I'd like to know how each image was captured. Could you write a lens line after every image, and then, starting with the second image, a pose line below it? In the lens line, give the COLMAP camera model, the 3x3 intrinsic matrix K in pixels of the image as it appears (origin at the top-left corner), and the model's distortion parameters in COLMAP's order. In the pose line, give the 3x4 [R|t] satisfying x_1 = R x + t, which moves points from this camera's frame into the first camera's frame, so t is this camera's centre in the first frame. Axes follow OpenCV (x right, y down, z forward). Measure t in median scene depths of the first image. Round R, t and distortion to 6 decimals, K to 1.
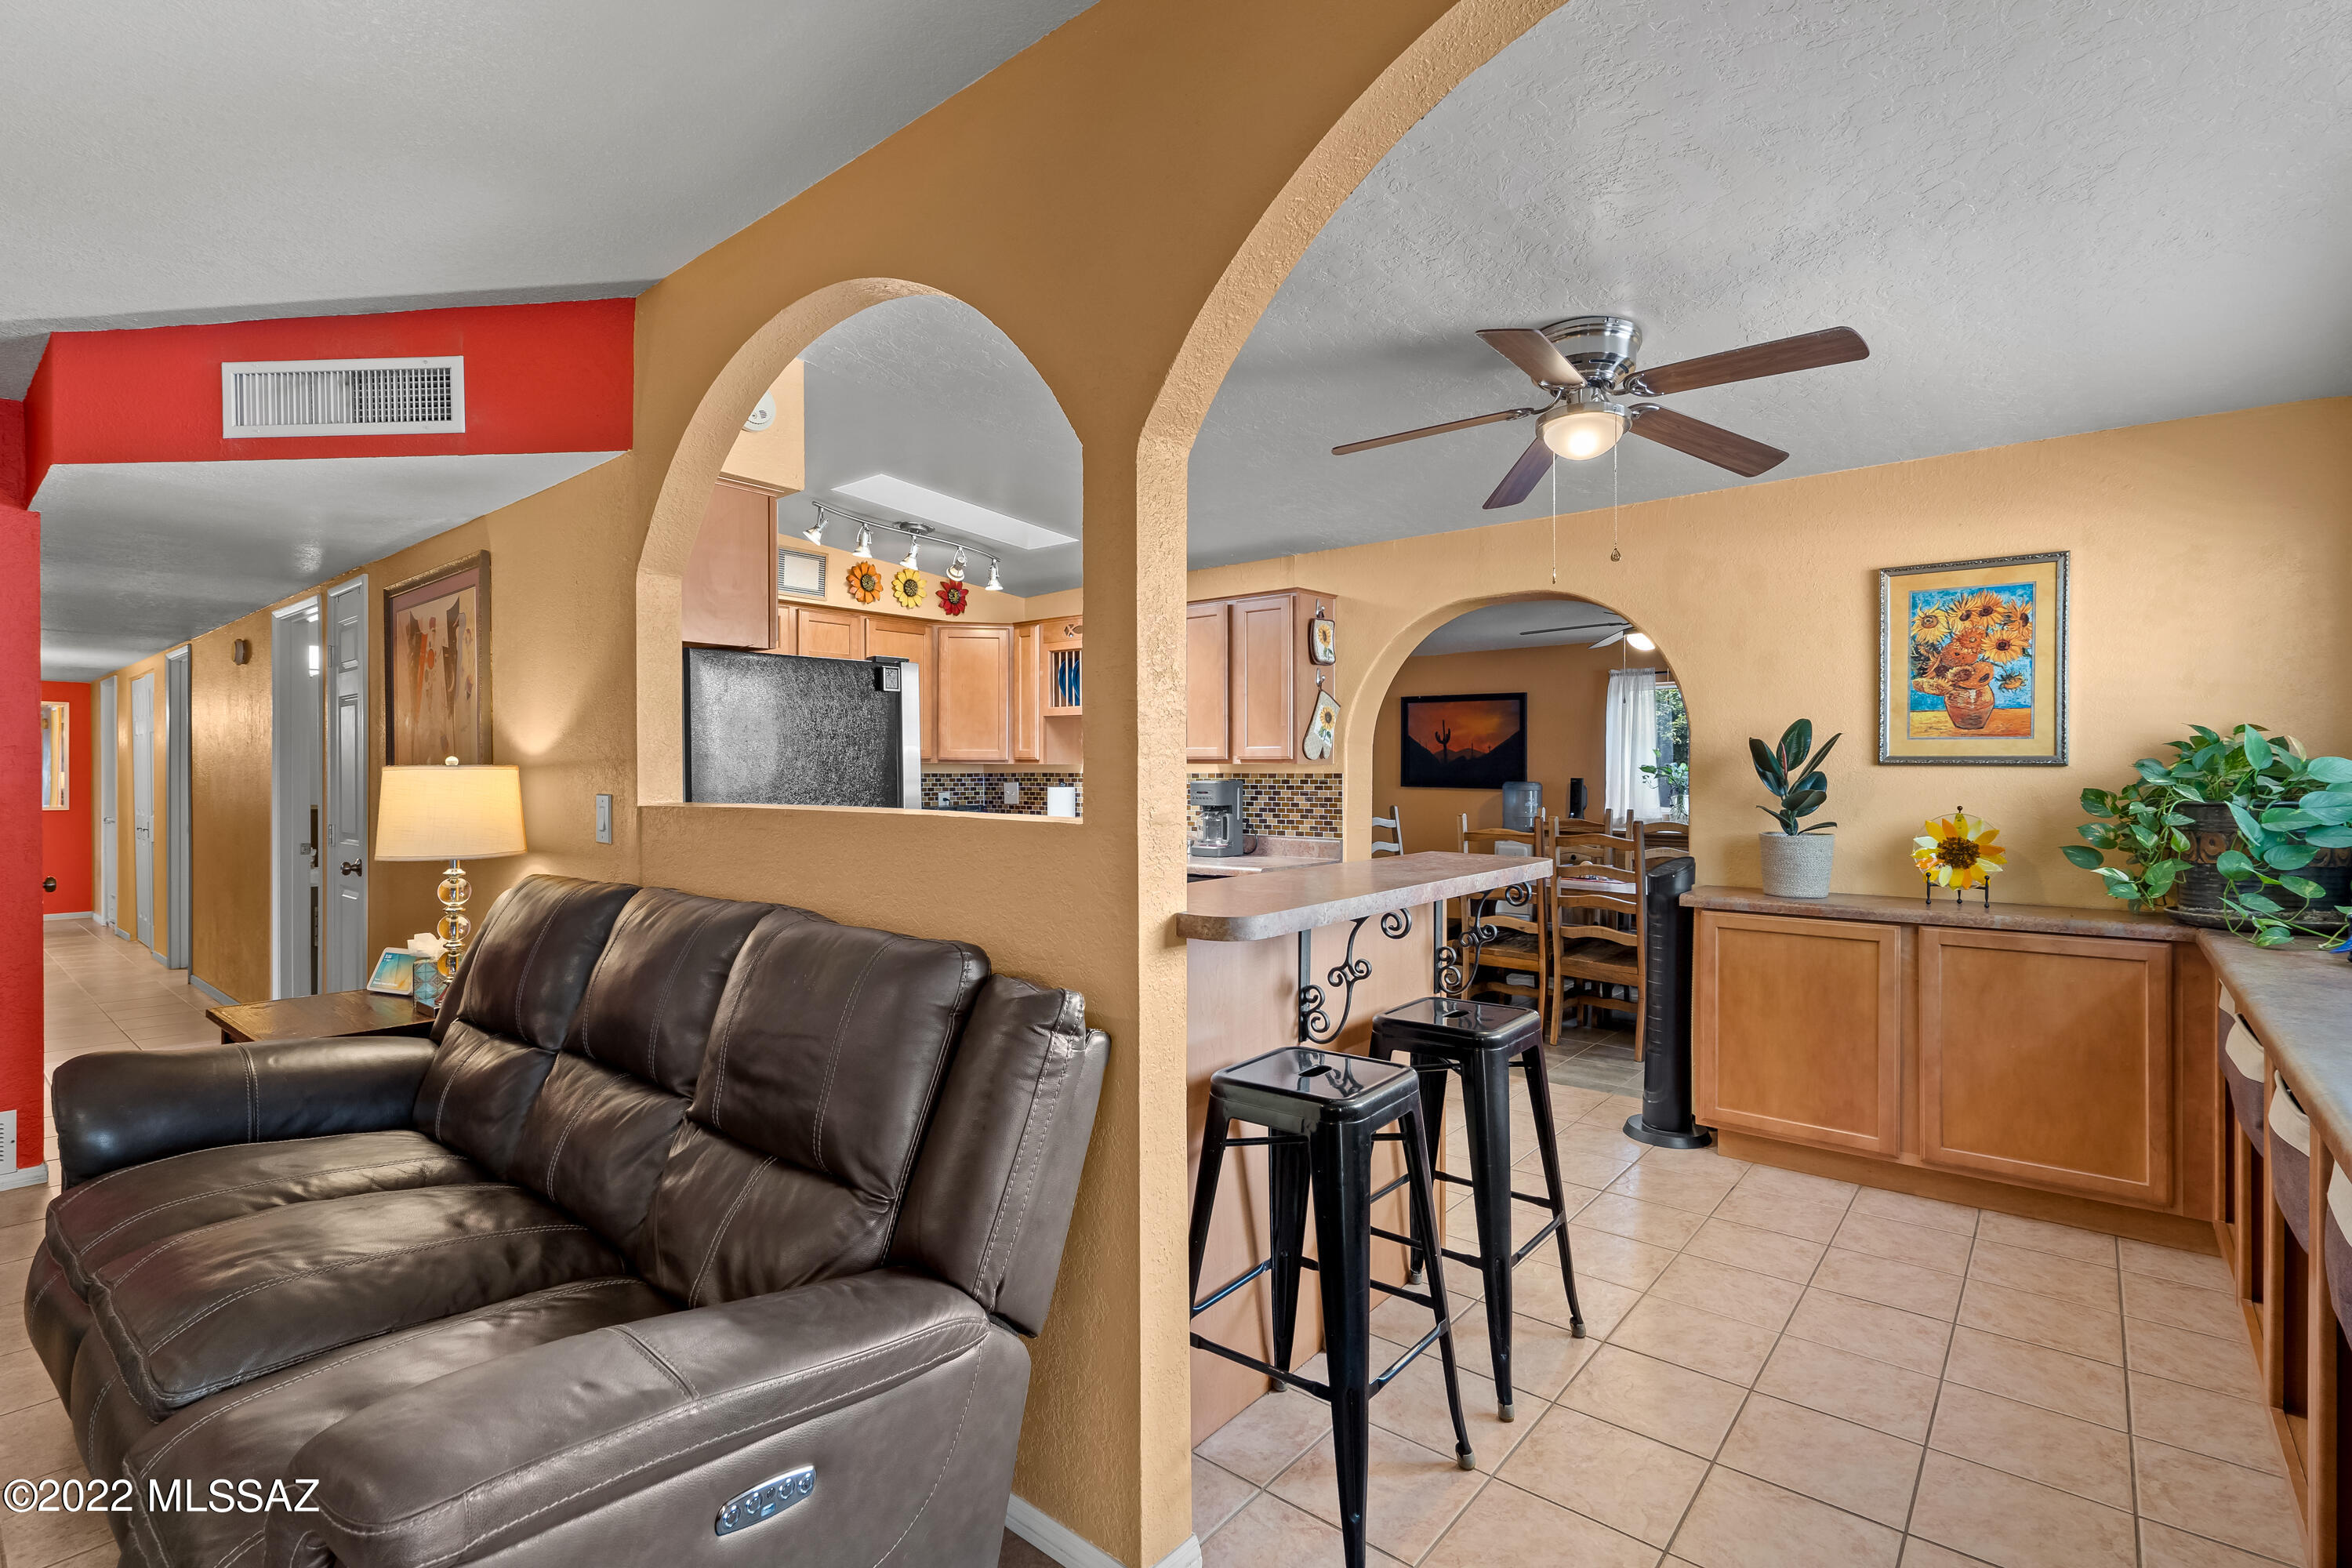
lens RADIAL K [[1086.2, 0, 1174.9], [0, 1086.2, 774.7], [0, 0, 1]] dist [-0.002938, -0.000086]
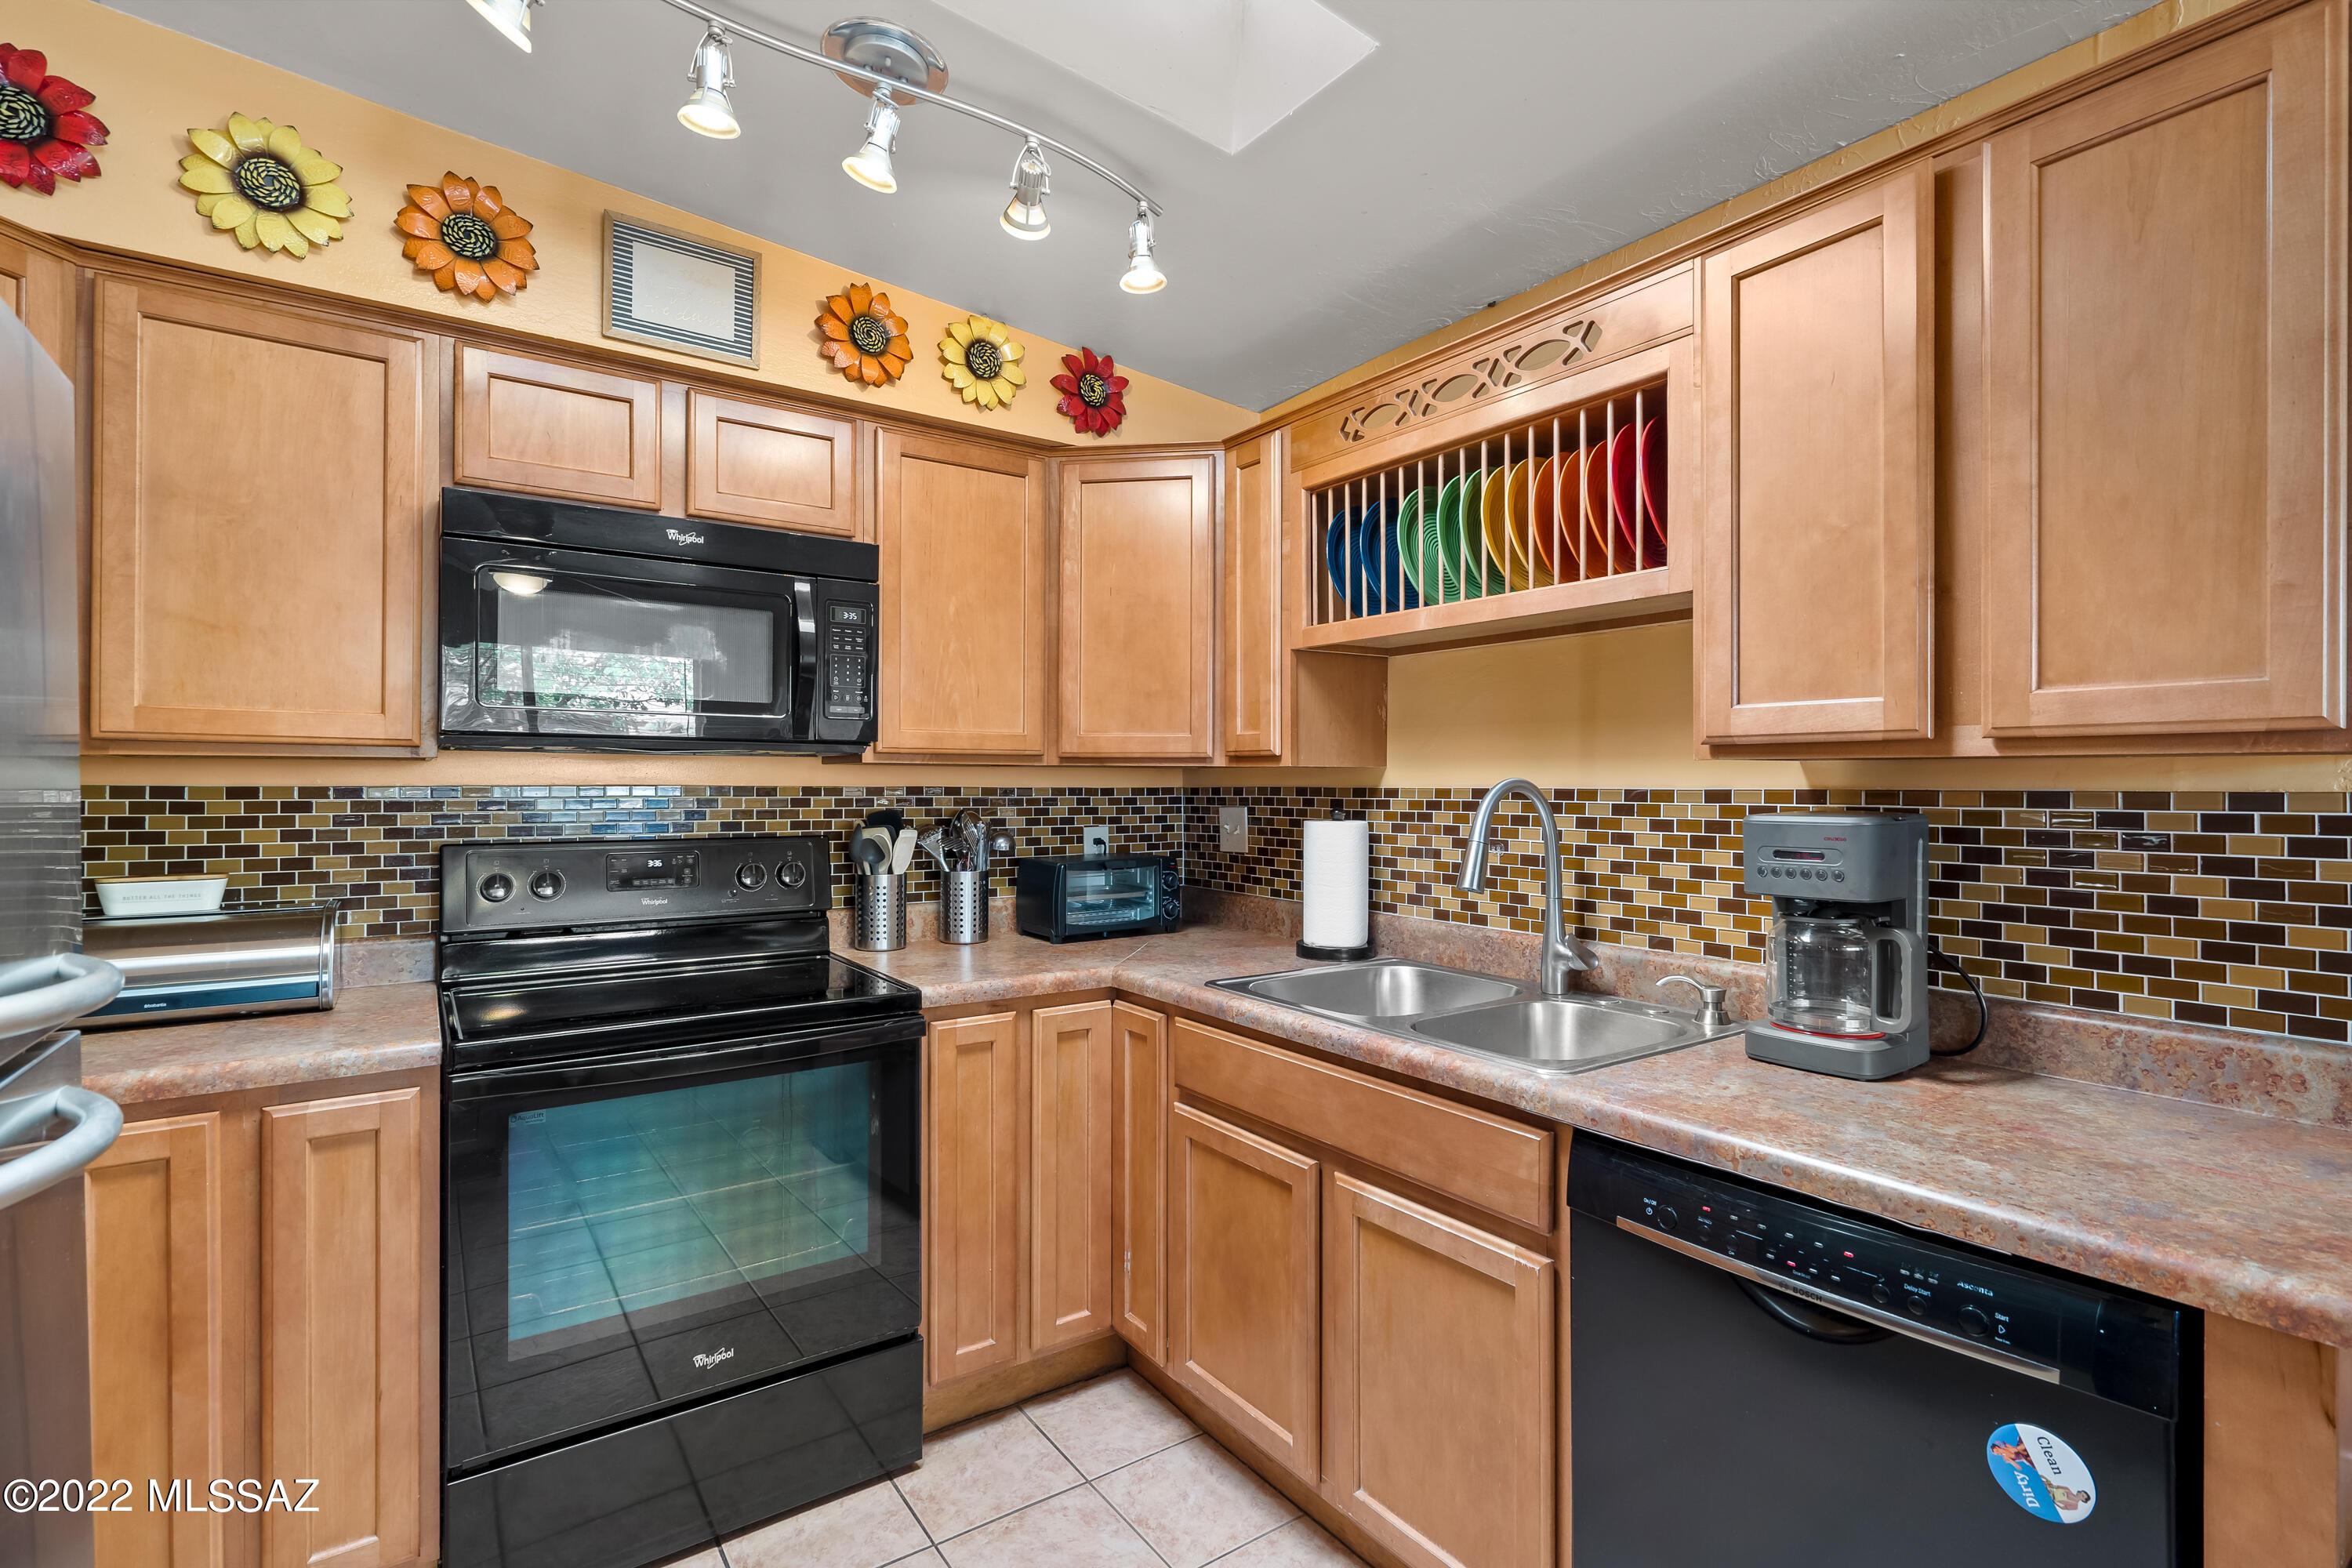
lens RADIAL K [[1082.0, 0, 1185.5], [0, 1082.0, 782.3], [0, 0, 1]] dist [-0.002452, 0.000288]
pose [[0.964960, 0.000295, -0.262398, -0.052245], [-0.001793, 0.999983, -0.005469, -0.001198], [0.262392, 0.005748, 0.964944, 0.601014]]
